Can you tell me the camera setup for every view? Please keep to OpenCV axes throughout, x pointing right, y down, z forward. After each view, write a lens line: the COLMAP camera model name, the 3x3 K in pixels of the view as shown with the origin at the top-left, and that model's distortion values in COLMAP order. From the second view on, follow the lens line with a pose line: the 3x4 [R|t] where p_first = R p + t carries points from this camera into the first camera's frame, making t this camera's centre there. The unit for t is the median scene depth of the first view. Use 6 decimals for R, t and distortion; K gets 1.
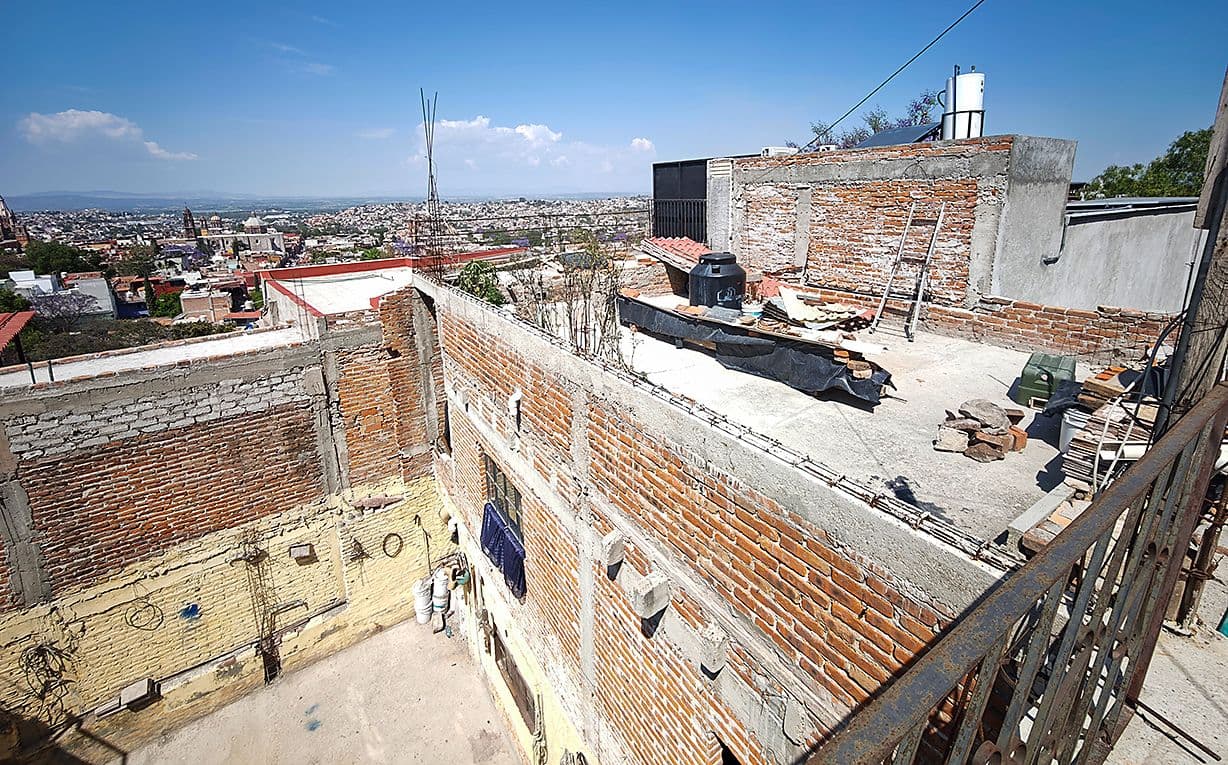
lens RADIAL K [[509.0, 0, 616.7], [0, 509.0, 293.7], [0, 0, 1]] dist [-0.001725, -0.001437]
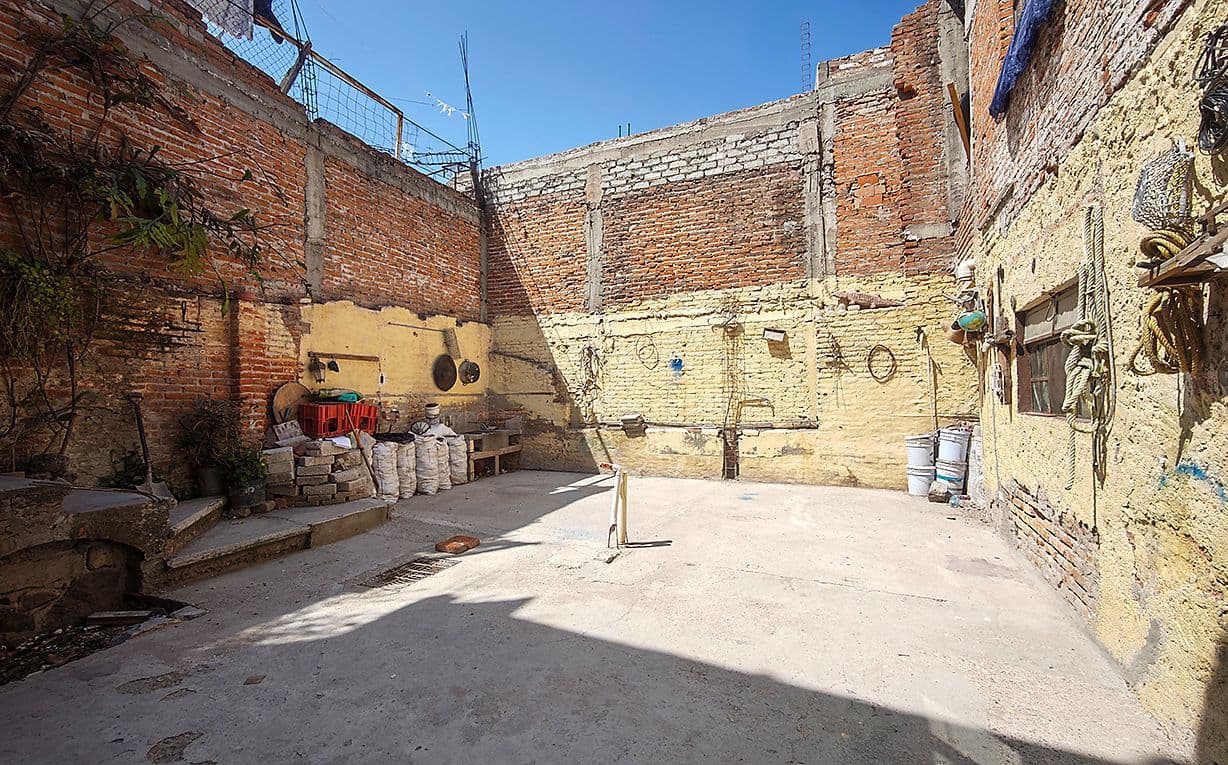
lens RADIAL K [[509.0, 0, 608.6], [0, 509.0, 379.7], [0, 0, 1]] dist [-0.001725, -0.001437]
pose [[0.477697, -0.020806, -0.878278, 0.010863], [-0.174585, 0.977532, -0.118115, 0.780716], [0.861003, 0.209758, 0.463332, 0.388594]]
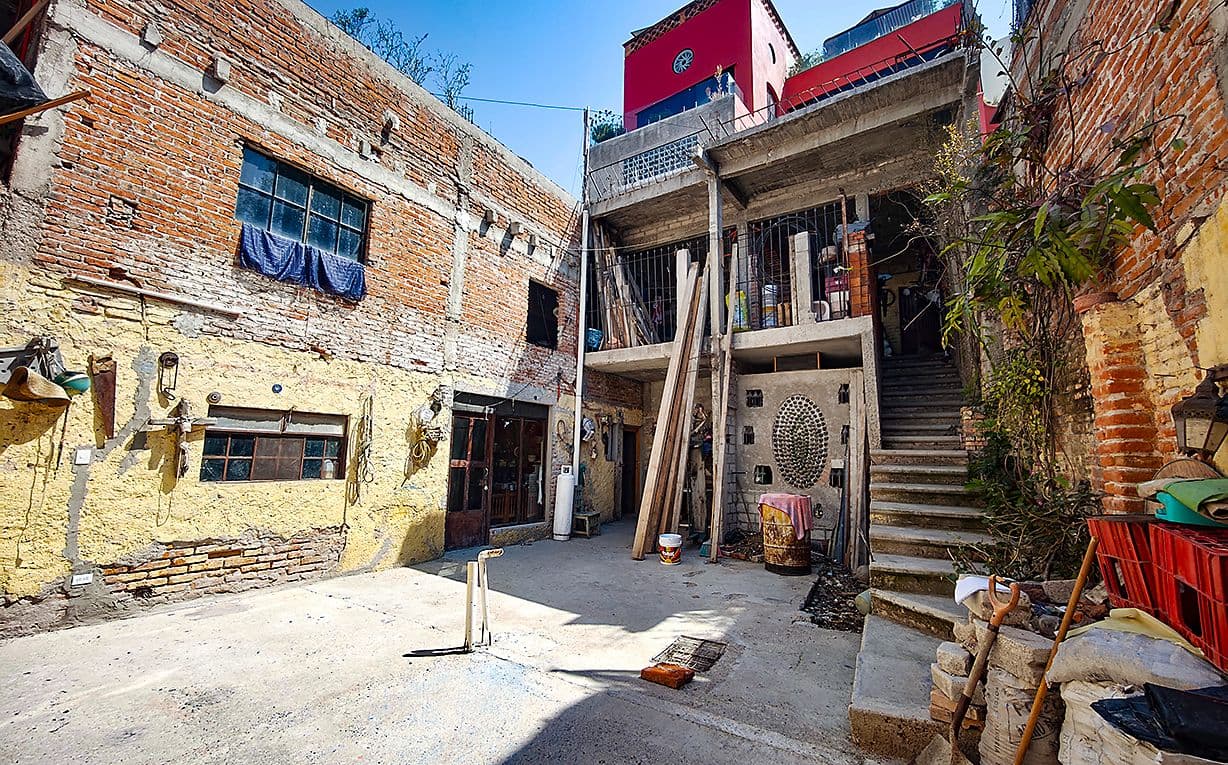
lens RADIAL K [[504.8, 0, 610.1], [0, 504.8, 384.0], [0, 0, 1]] dist [0.004250, -0.000484]
pose [[-0.391636, 0.139532, 0.909479, -0.985850], [0.172113, 0.982098, -0.076558, 0.701386], [-0.903880, 0.126550, -0.408640, 0.737750]]
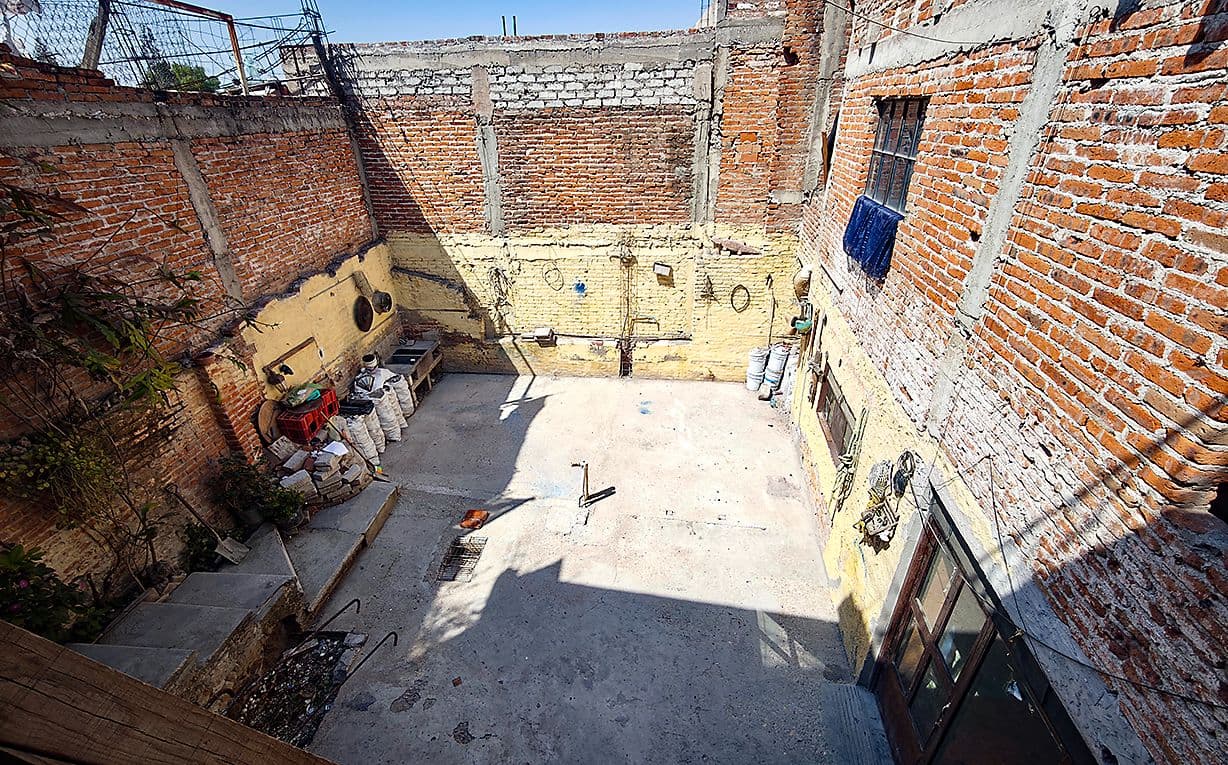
lens RADIAL K [[509.0, 0, 607.1], [0, 509.0, 379.8], [0, 0, 1]] dist [-0.001725, -0.001437]
pose [[0.722336, 0.317207, -0.614500, 0.020018], [-0.125809, 0.934043, 0.334270, 0.404876], [0.680002, -0.164146, 0.714600, 0.136051]]
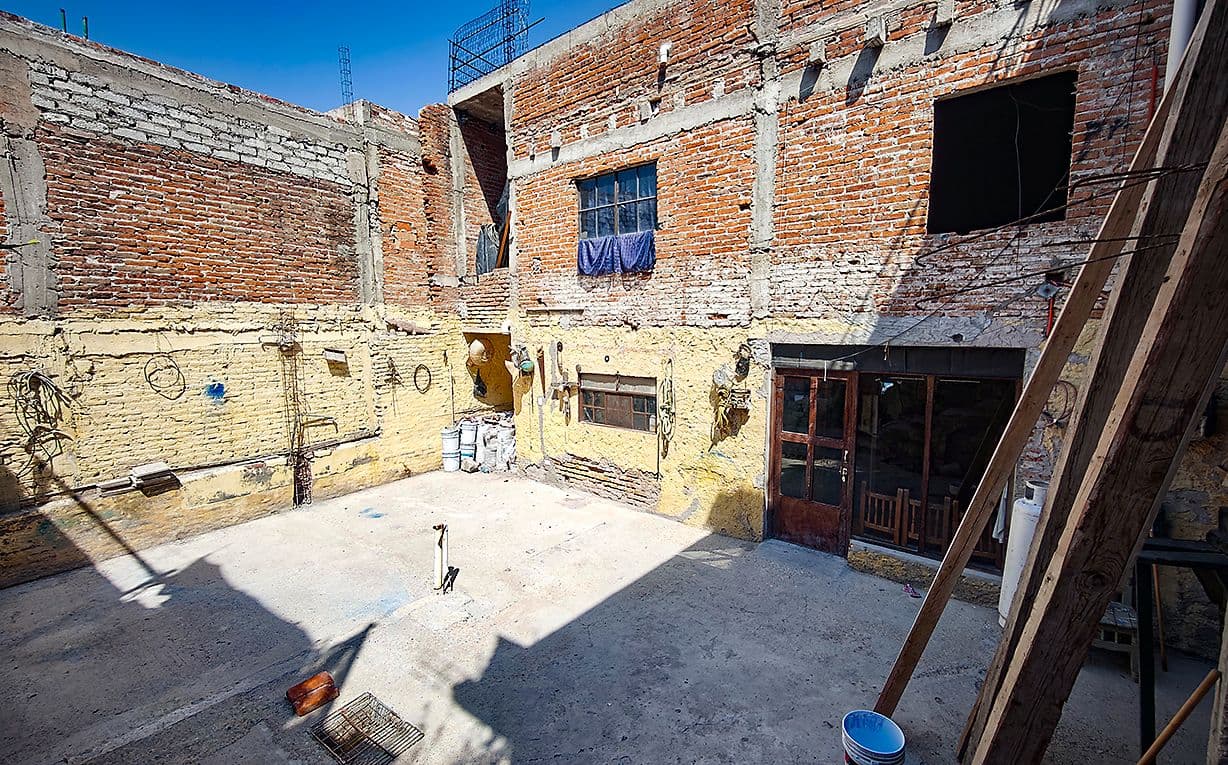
lens RADIAL K [[509.0, 0, 614.7], [0, 509.0, 380.7], [0, 0, 1]] dist [-0.001725, -0.001437]
pose [[0.954870, -0.025216, 0.295951, -0.444008], [0.052525, 0.995022, -0.084689, 0.694273], [-0.292342, 0.096412, 0.951441, 0.000967]]
